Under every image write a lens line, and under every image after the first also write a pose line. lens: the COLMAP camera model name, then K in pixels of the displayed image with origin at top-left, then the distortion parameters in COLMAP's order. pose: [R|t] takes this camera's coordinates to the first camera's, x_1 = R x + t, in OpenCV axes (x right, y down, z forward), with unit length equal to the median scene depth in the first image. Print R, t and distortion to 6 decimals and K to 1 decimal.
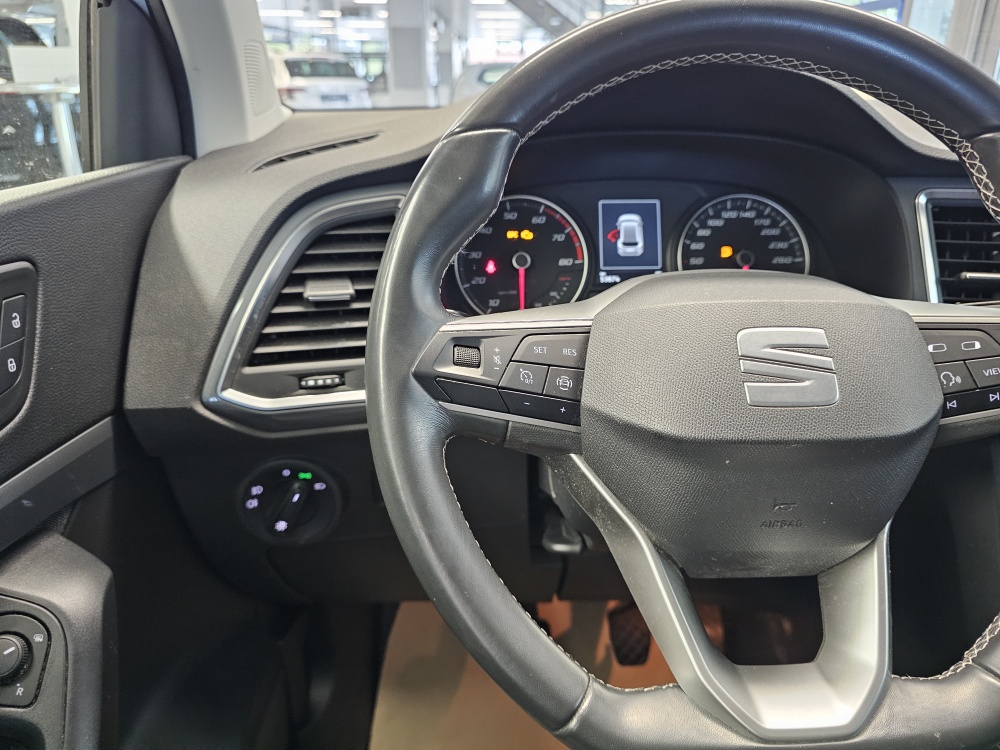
lens RADIAL K [[695.9, 0, 497.7], [0, 695.9, 369.5], [0, 0, 1]] dist [0.017148, -0.041421]
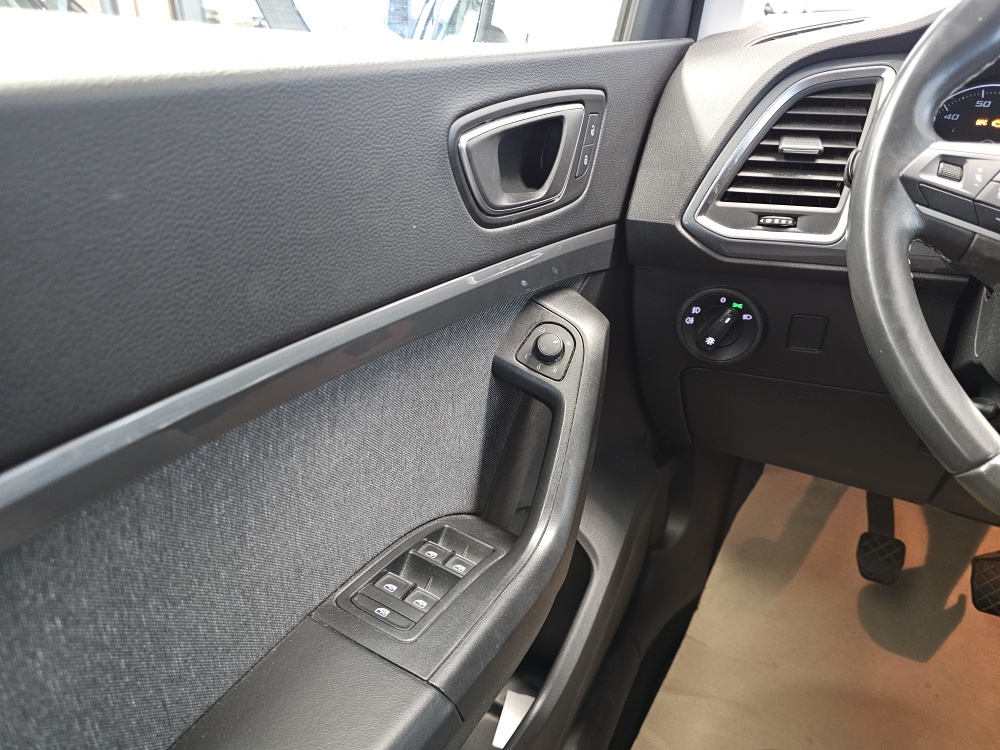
lens RADIAL K [[685.8, 0, 496.1], [0, 685.8, 371.2], [0, 0, 1]] dist [0.025869, -0.042839]
pose [[0.864647, 0.211569, -0.455657, -0.074005], [-0.177781, 0.977167, 0.116359, 0.216533], [0.469871, -0.019603, 0.882517, -0.286682]]
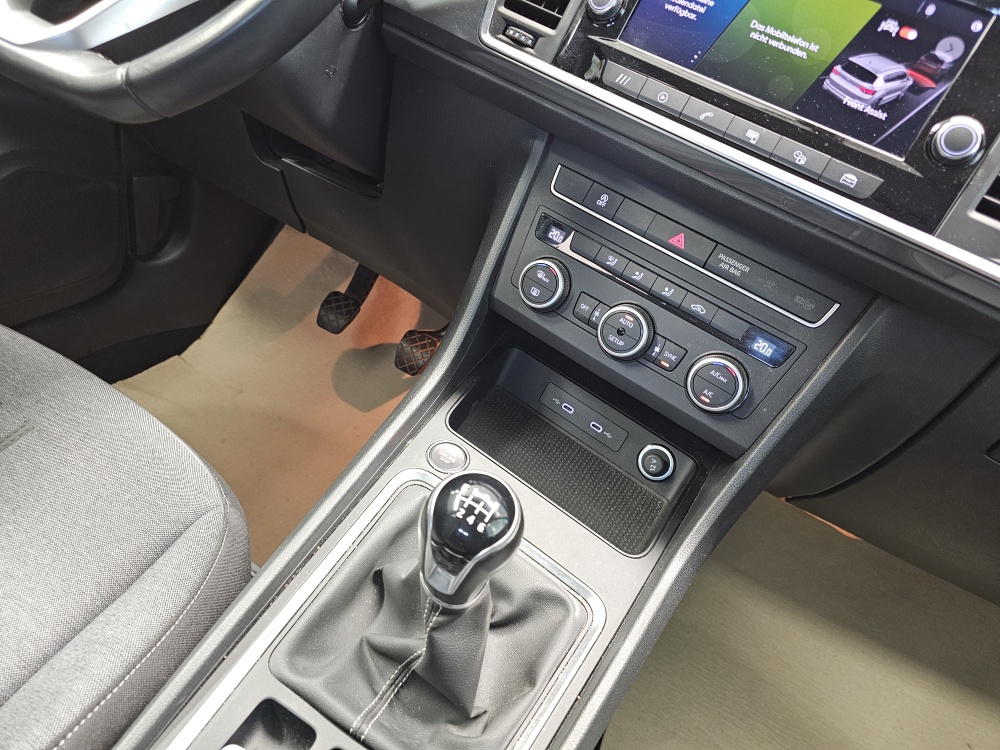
lens RADIAL K [[687.1, 0, 497.2], [0, 687.1, 372.9], [0, 0, 1]] dist [0.038756, -0.046162]
pose [[0.841591, 0.470511, -0.265224, 1.225859], [-0.426165, 0.880145, 0.209112, 0.251766], [0.331825, -0.062958, 0.941238, -0.005839]]
